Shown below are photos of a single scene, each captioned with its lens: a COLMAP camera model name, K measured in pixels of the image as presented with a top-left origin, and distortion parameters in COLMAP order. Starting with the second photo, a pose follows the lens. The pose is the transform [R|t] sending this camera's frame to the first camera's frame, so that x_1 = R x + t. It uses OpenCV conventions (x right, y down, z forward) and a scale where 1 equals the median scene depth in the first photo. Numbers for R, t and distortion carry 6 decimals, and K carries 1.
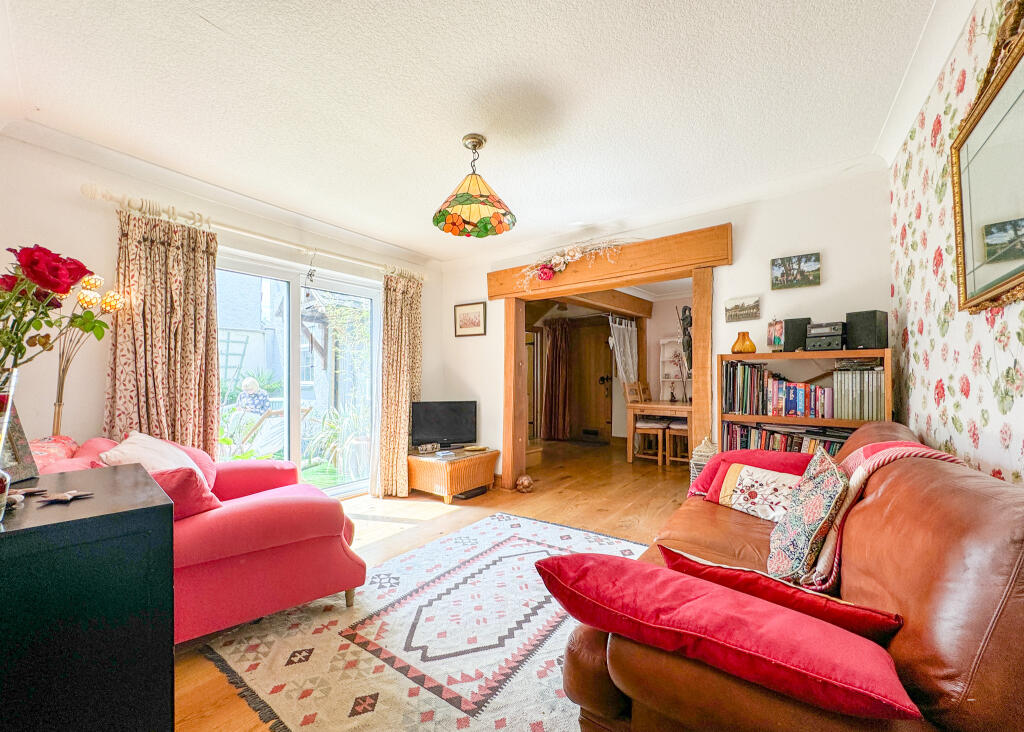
lens RADIAL K [[409.0, 0, 512.9], [0, 409.0, 377.2], [0, 0, 1]] dist [-0.003126, -0.000526]
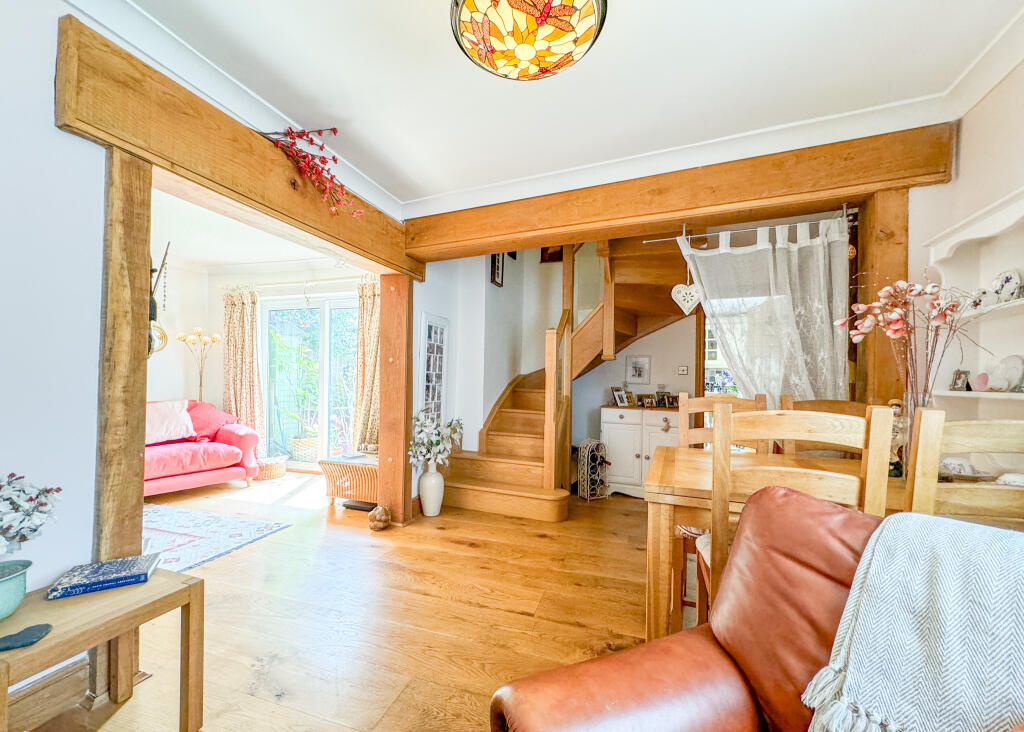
lens RADIAL K [[409.0, 0, 512.9], [0, 409.0, 377.2], [0, 0, 1]] dist [-0.003126, -0.000526]
pose [[0.312542, -0.000161, -0.949904, 1.387364], [-0.012927, 0.999907, -0.004423, 0.000941], [0.949816, 0.013662, 0.312511, 1.671083]]
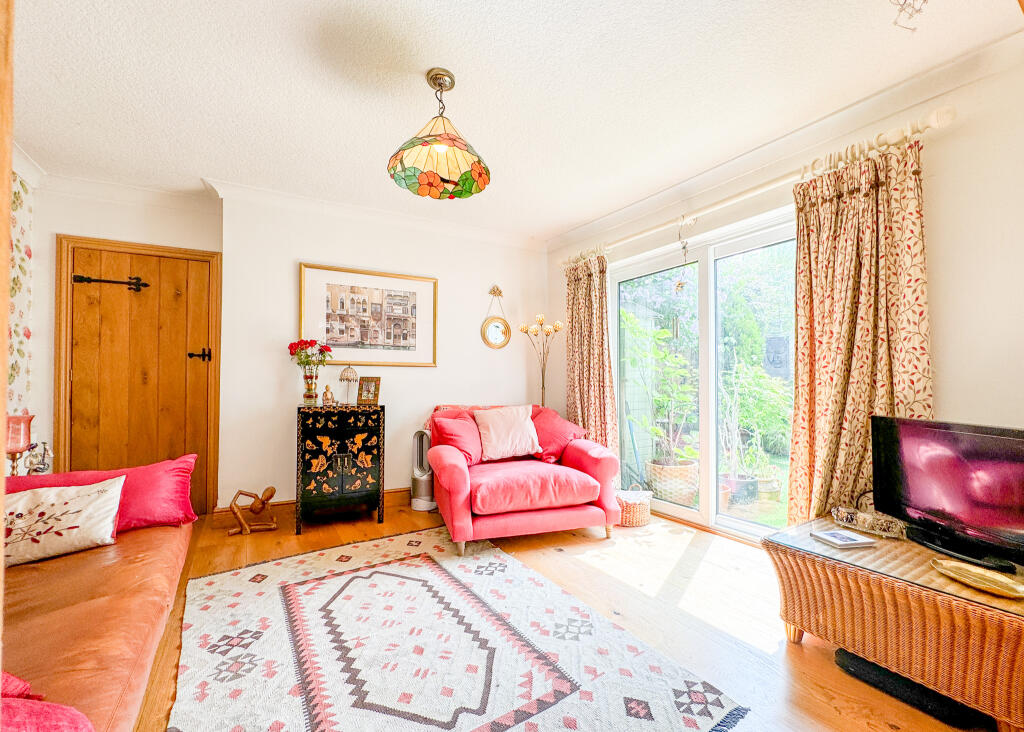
lens RADIAL K [[409.0, 0, 512.9], [0, 409.0, 377.2], [0, 0, 1]] dist [-0.003126, -0.000526]
pose [[-0.363614, -0.015235, -0.931425, 0.573703], [-0.000262, 0.999868, -0.016252, 0.039208], [0.931550, -0.005666, -0.363570, 1.327013]]
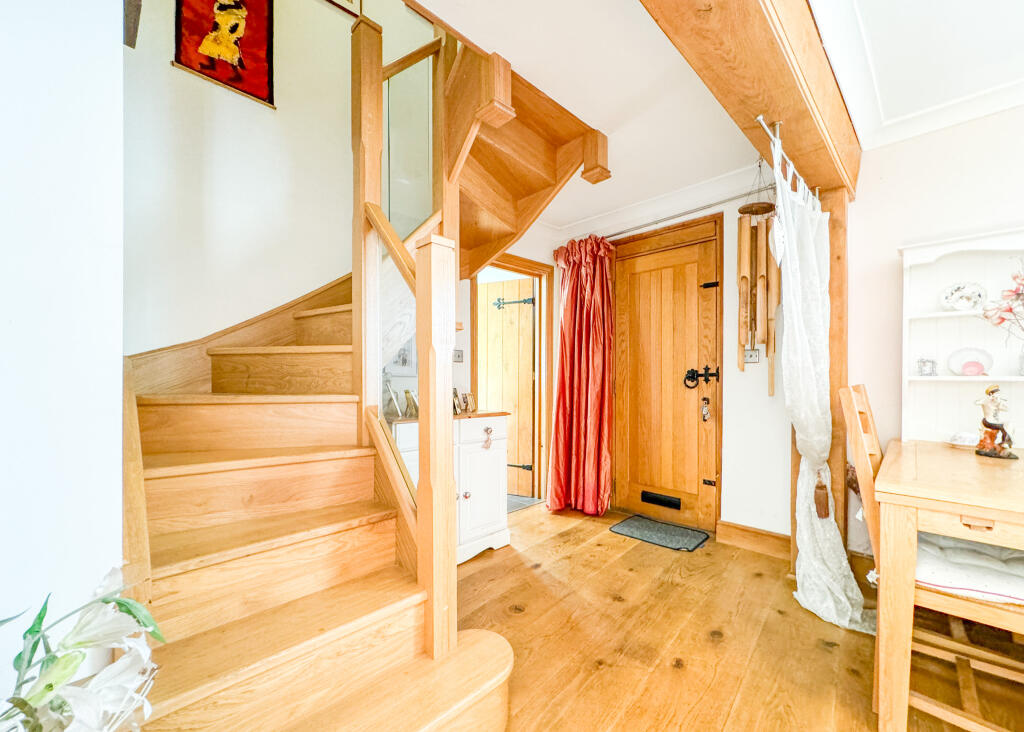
lens RADIAL K [[409.0, 0, 512.9], [0, 409.0, 377.2], [0, 0, 1]] dist [-0.003126, -0.000526]
pose [[0.996544, 0.001754, -0.083043, 0.216264], [-0.000803, 0.999934, 0.011490, 0.004810], [0.083058, -0.011384, 0.996480, 1.705866]]
